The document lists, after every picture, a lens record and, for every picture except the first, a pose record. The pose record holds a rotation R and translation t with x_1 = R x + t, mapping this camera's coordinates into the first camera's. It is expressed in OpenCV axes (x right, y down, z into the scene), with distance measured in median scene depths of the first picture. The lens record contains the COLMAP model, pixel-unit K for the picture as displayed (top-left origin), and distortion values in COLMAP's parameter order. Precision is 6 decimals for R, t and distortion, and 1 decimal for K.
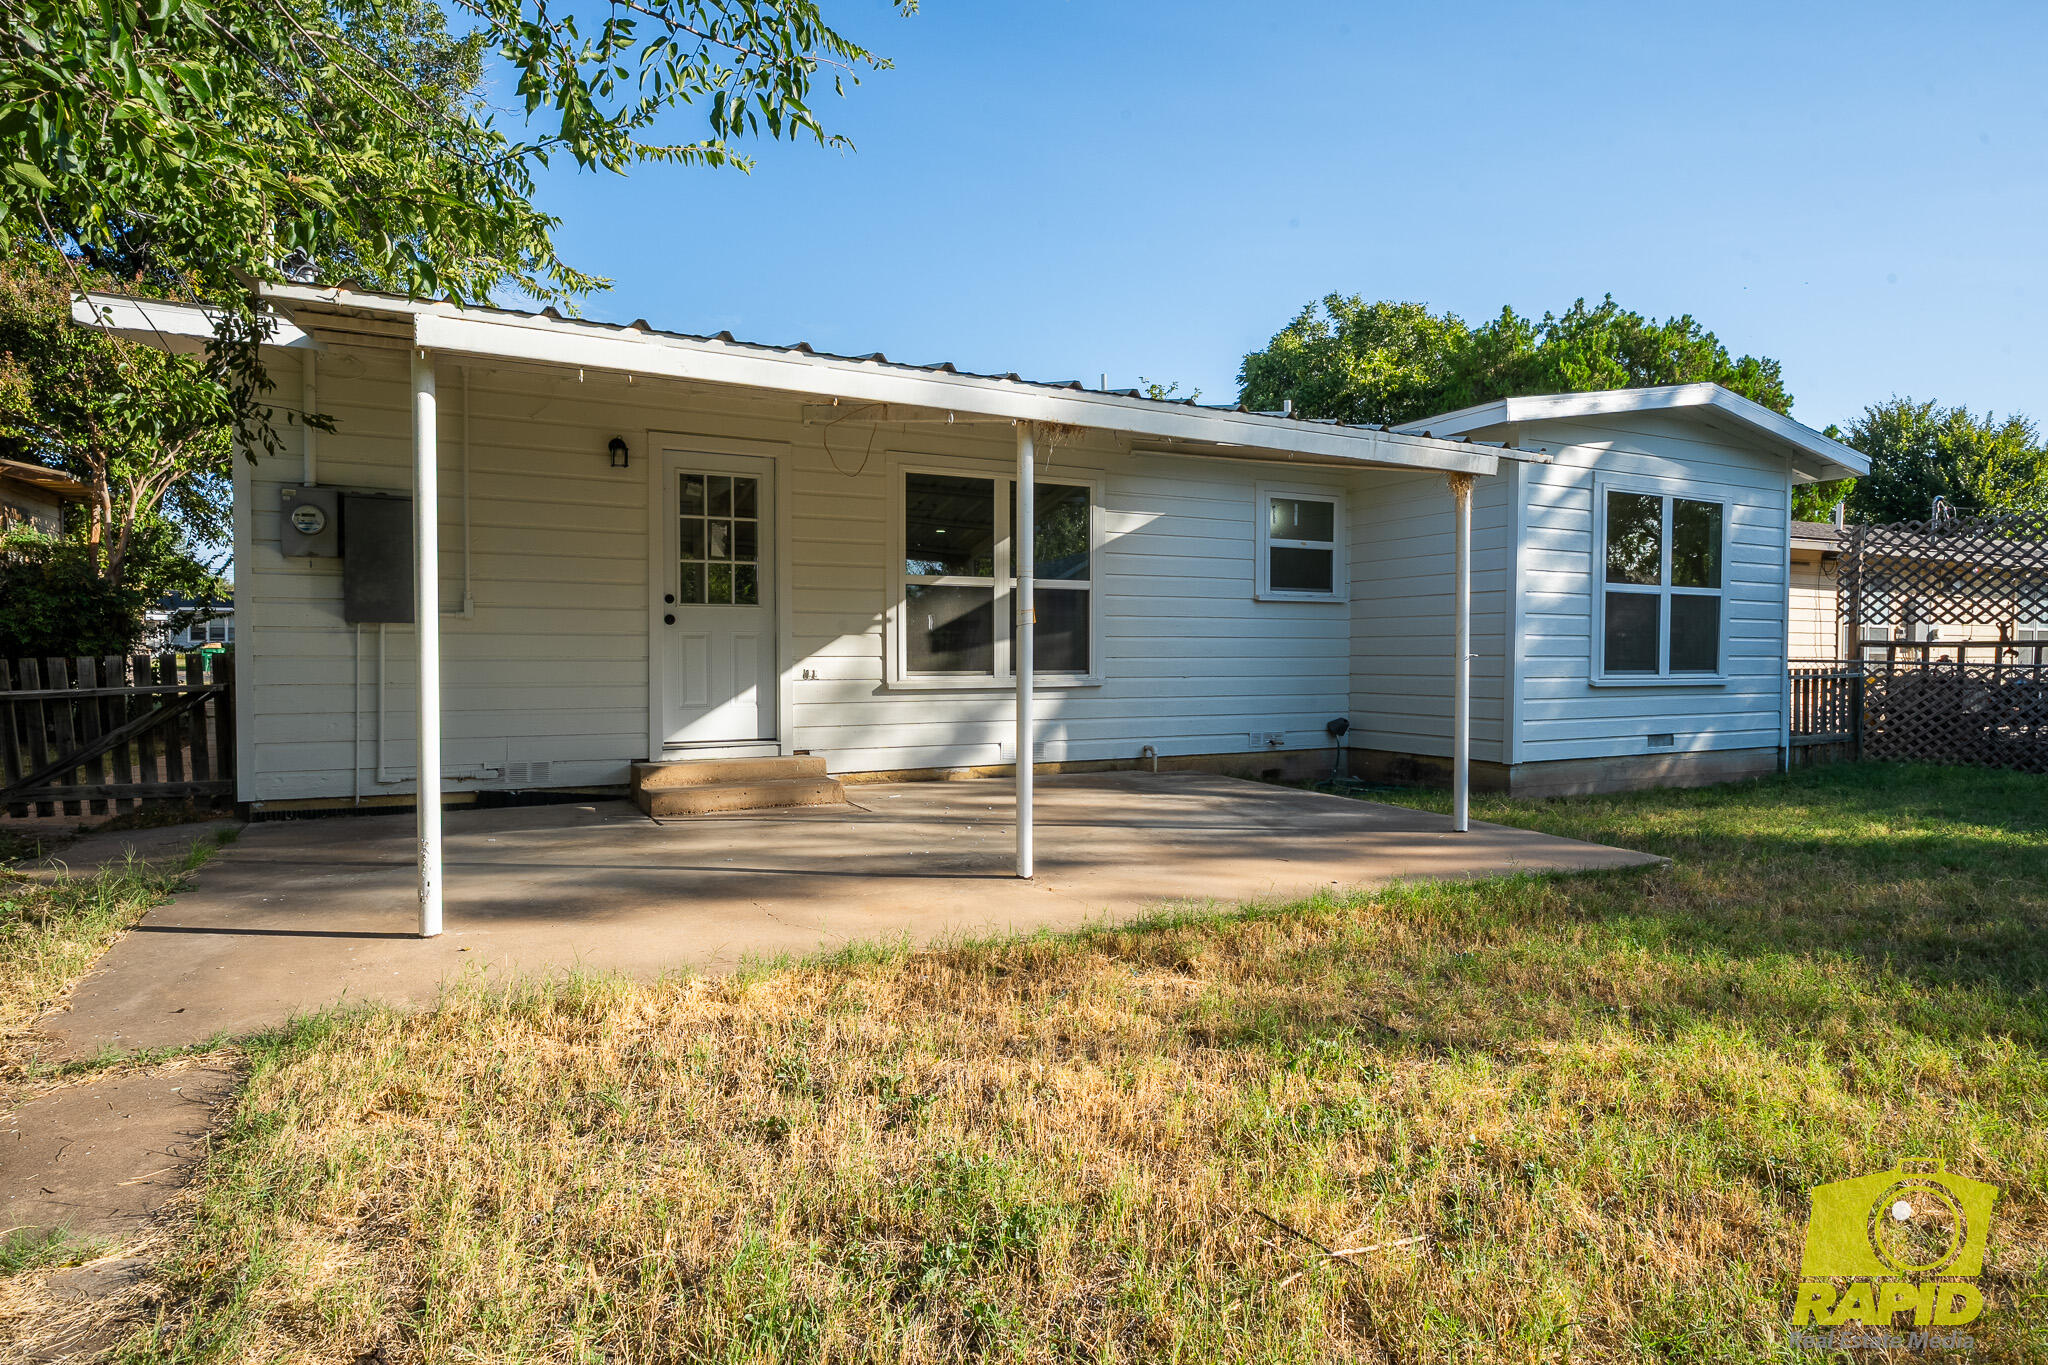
lens RADIAL K [[1150.2, 0, 1024.9], [0, 1150.2, 686.1], [0, 0, 1]] dist [-0.014768, -0.000731]
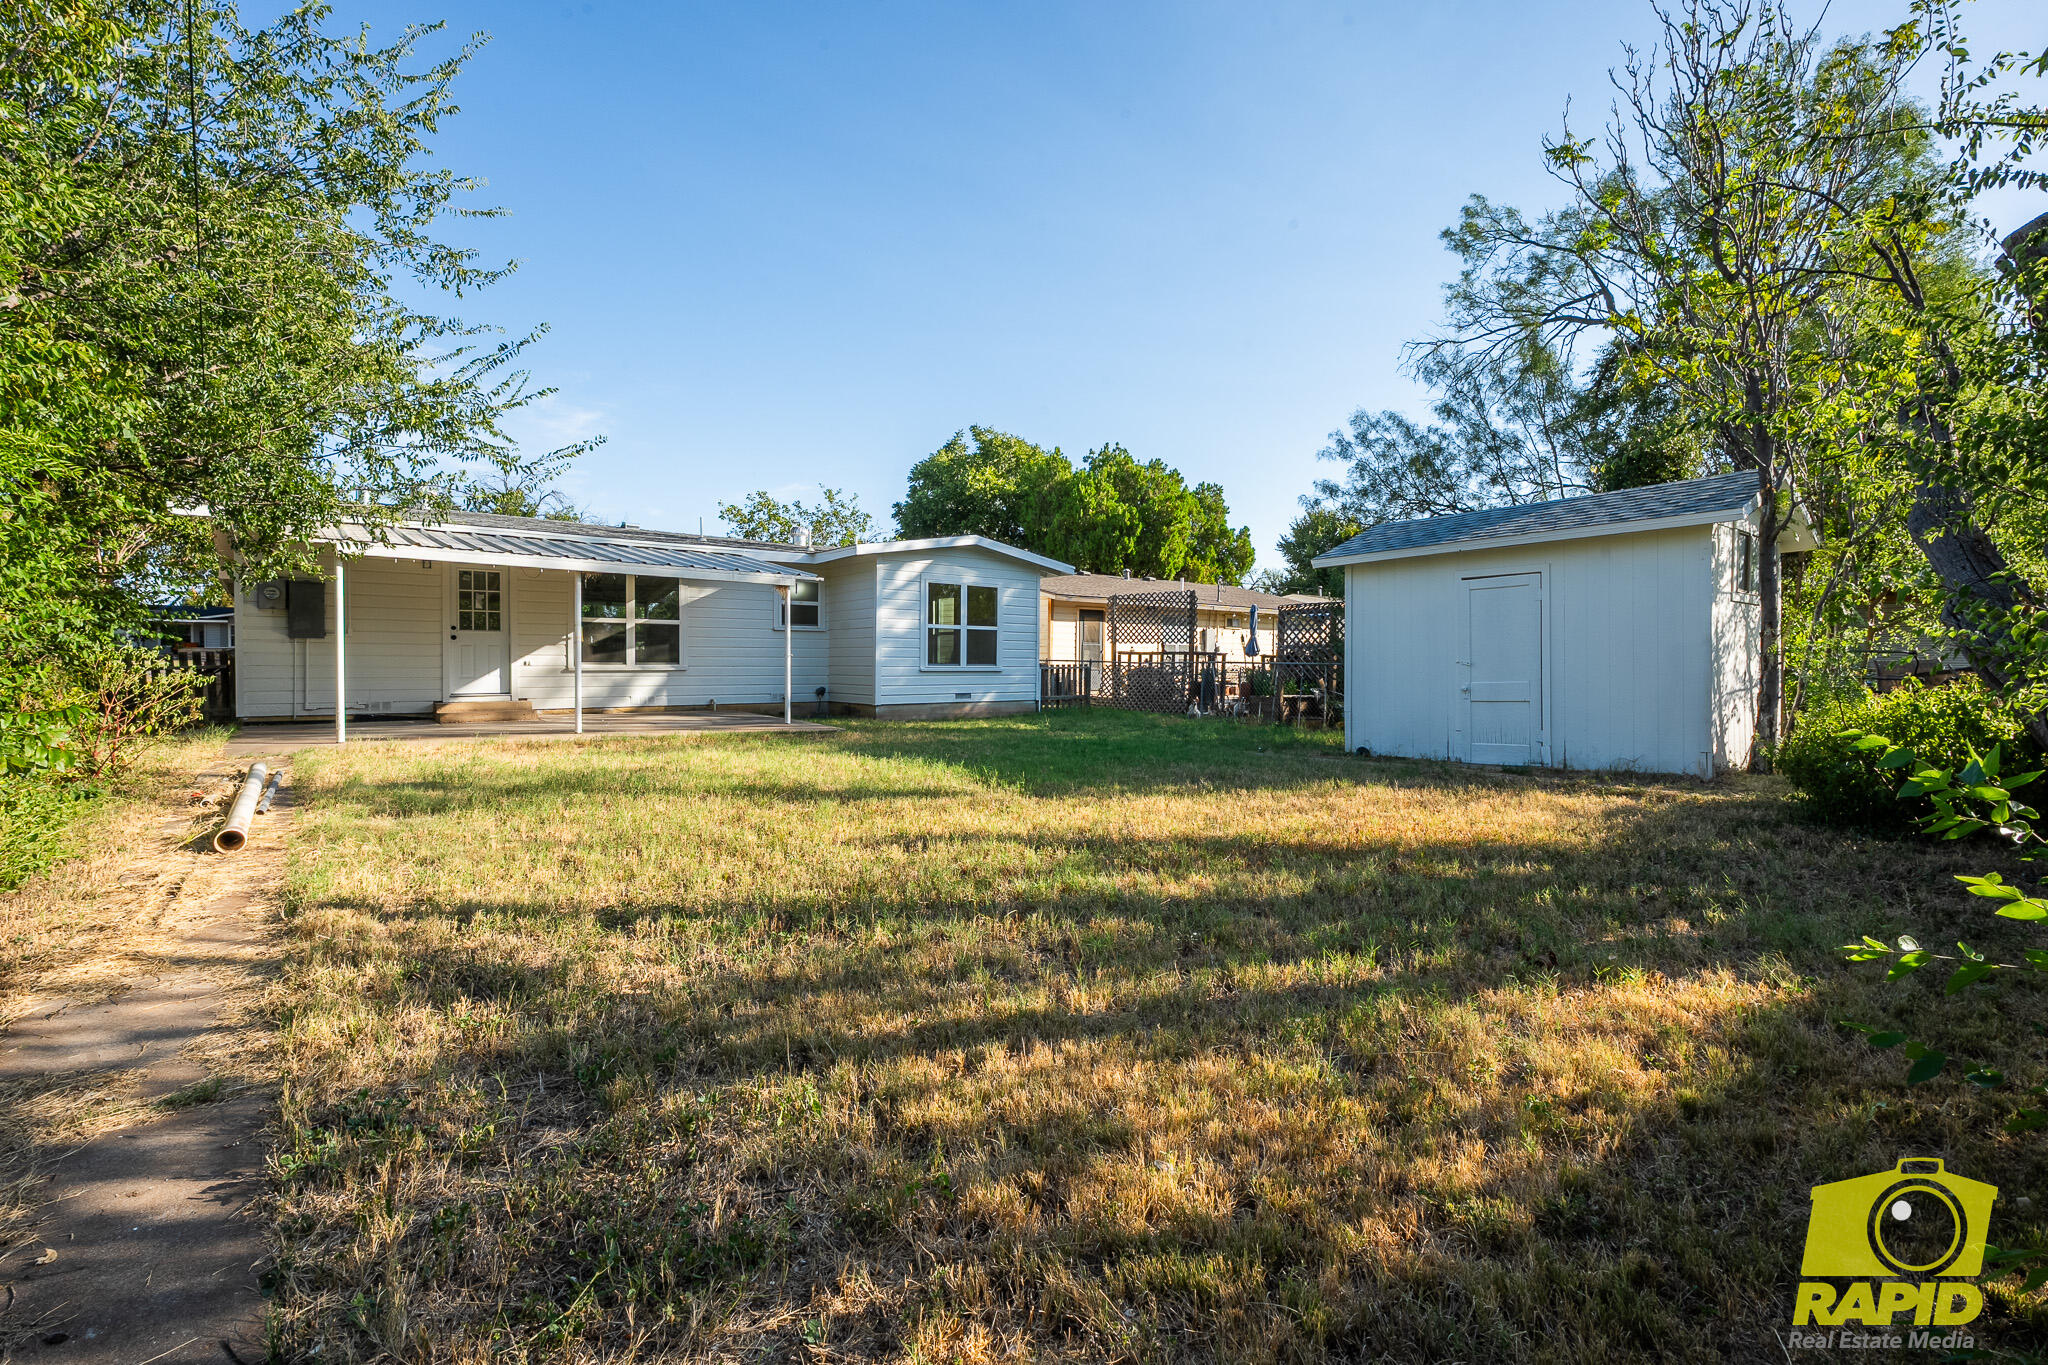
lens RADIAL K [[904.0, 0, 1027.2], [0, 904.0, 687.1], [0, 0, 1]] dist [-0.006381, -0.000903]
pose [[0.979408, -0.000843, 0.201888, 0.347004], [0.000556, 0.999999, 0.001482, 0.029077], [-0.201889, -0.001339, 0.979407, -0.757042]]
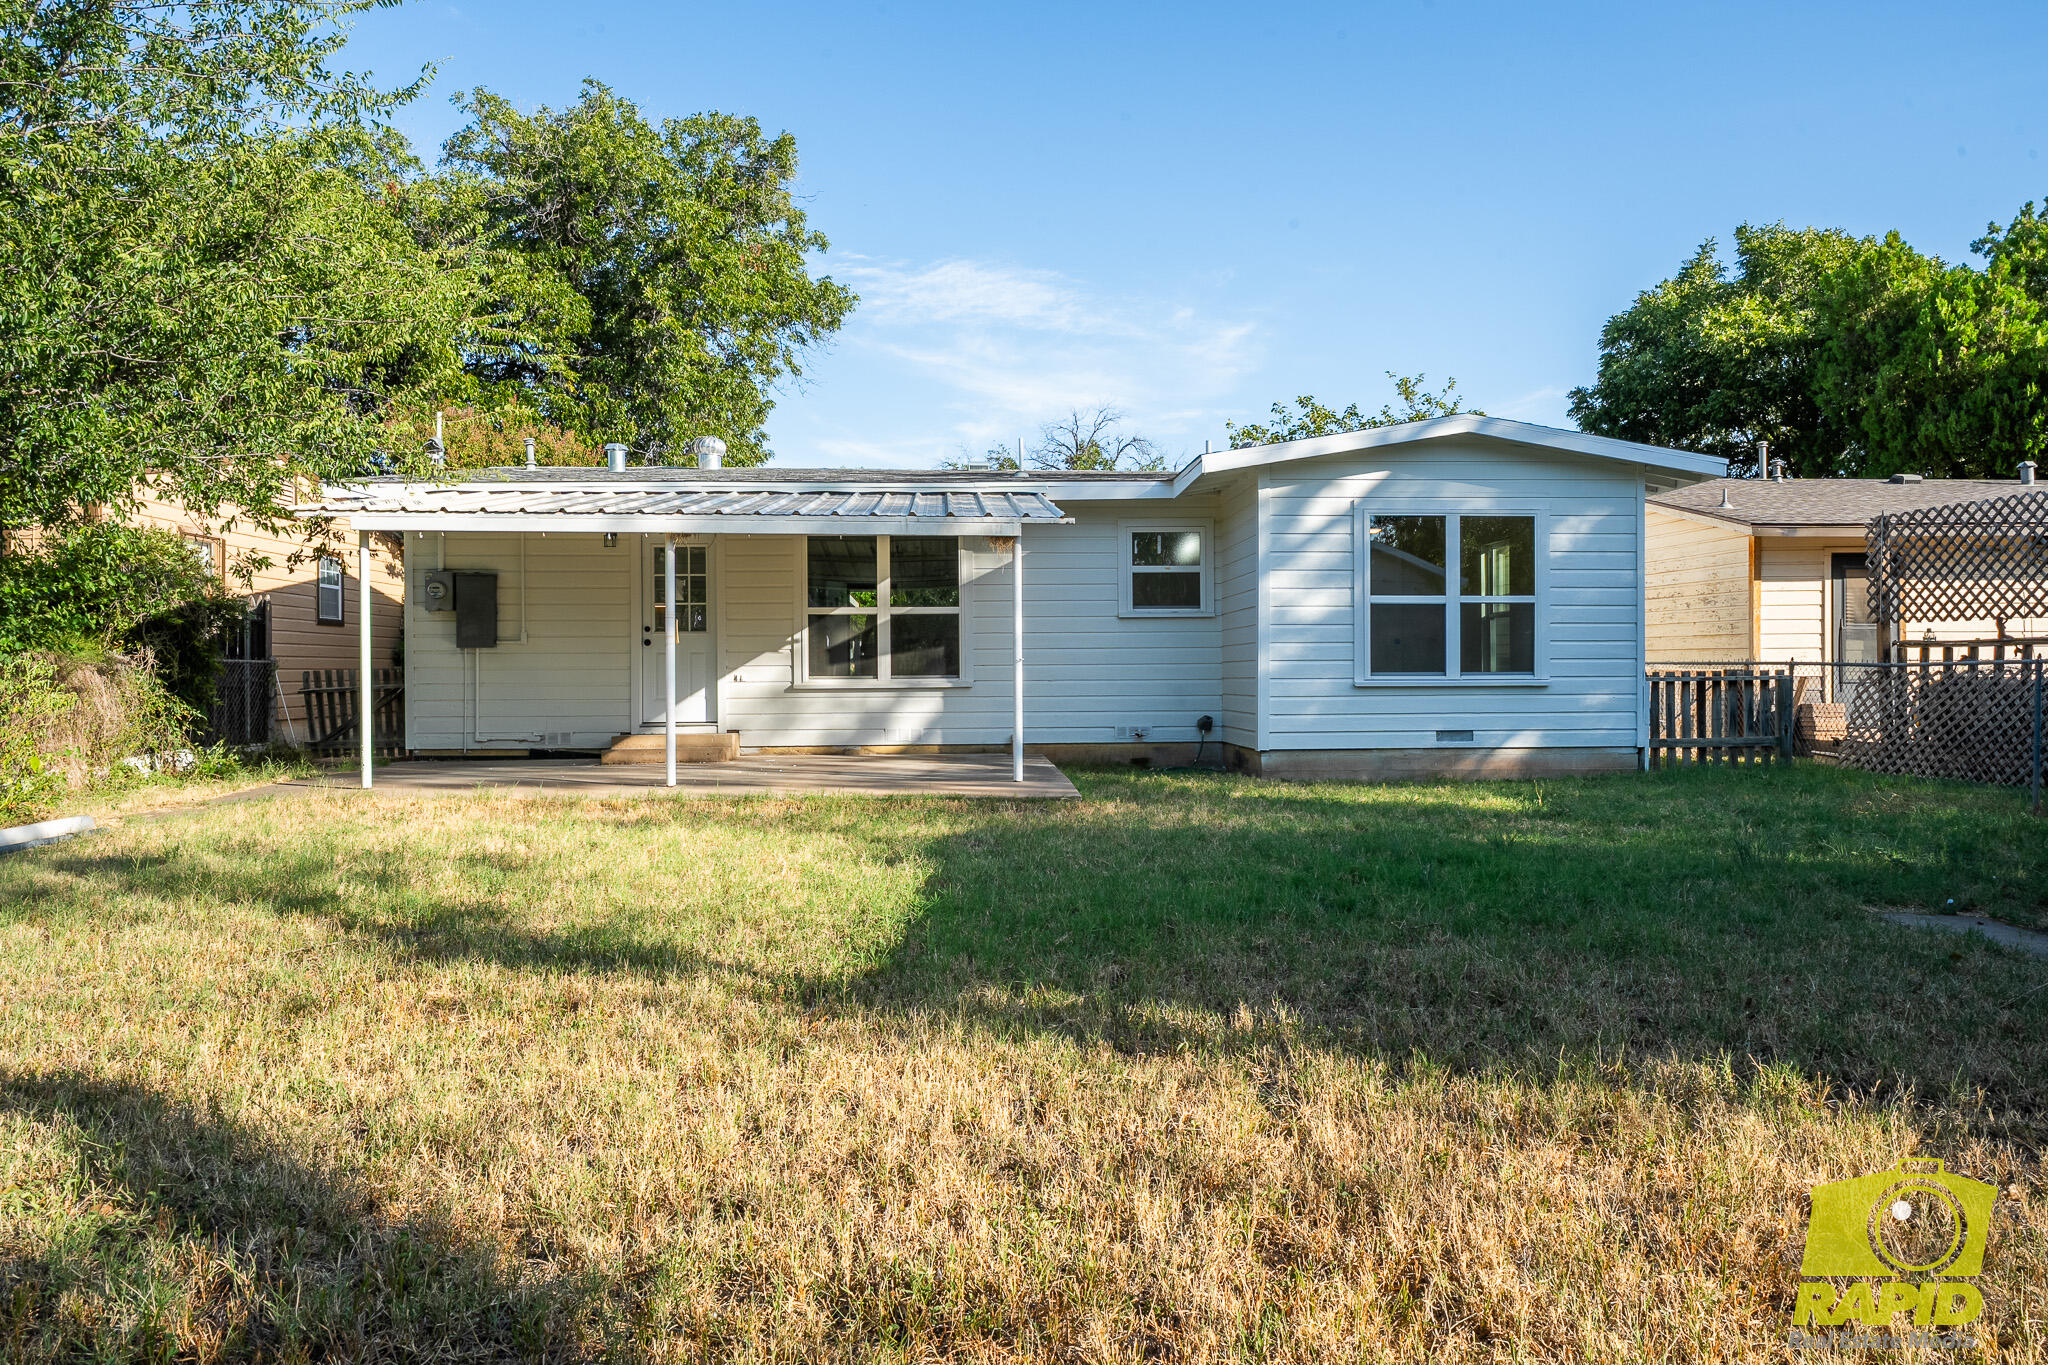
lens RADIAL K [[1387.6, 0, 1022.0], [0, 1387.6, 694.5], [0, 0, 1]] dist [-0.000036, -0.000554]
pose [[0.912371, -0.001117, -0.409363, 0.766970], [-0.003954, 0.999926, -0.011542, 0.025964], [0.409346, 0.012149, 0.912298, -0.415111]]
